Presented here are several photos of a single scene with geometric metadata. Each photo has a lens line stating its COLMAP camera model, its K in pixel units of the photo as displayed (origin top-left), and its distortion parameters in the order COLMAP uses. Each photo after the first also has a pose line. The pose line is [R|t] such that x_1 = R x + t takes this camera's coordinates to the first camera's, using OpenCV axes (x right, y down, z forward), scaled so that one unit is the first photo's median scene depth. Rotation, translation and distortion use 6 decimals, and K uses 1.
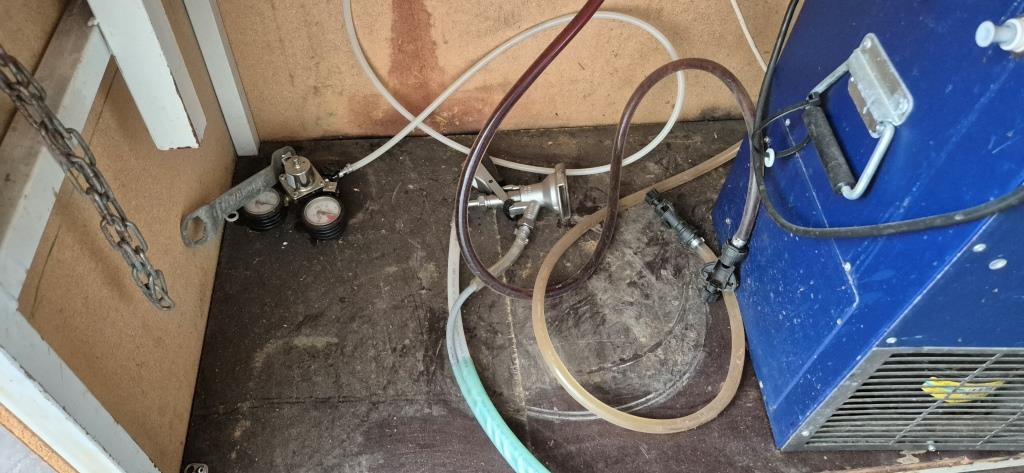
lens RADIAL K [[691.8, 0, 515.8], [0, 691.8, 235.3], [0, 0, 1]] dist [0.052568, -0.058256]
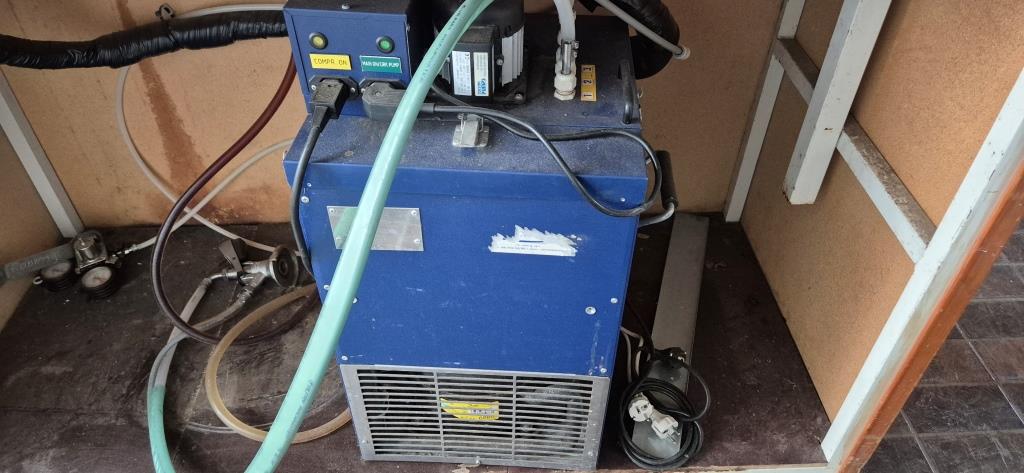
lens RADIAL K [[691.8, 0, 509.9], [0, 691.8, 227.5], [0, 0, 1]] dist [0.052568, -0.058256]
pose [[0.996485, 0.014838, -0.082449, 0.629637], [-0.028067, 0.986443, -0.161686, 0.067025], [0.078933, 0.163432, 0.983392, -0.284868]]
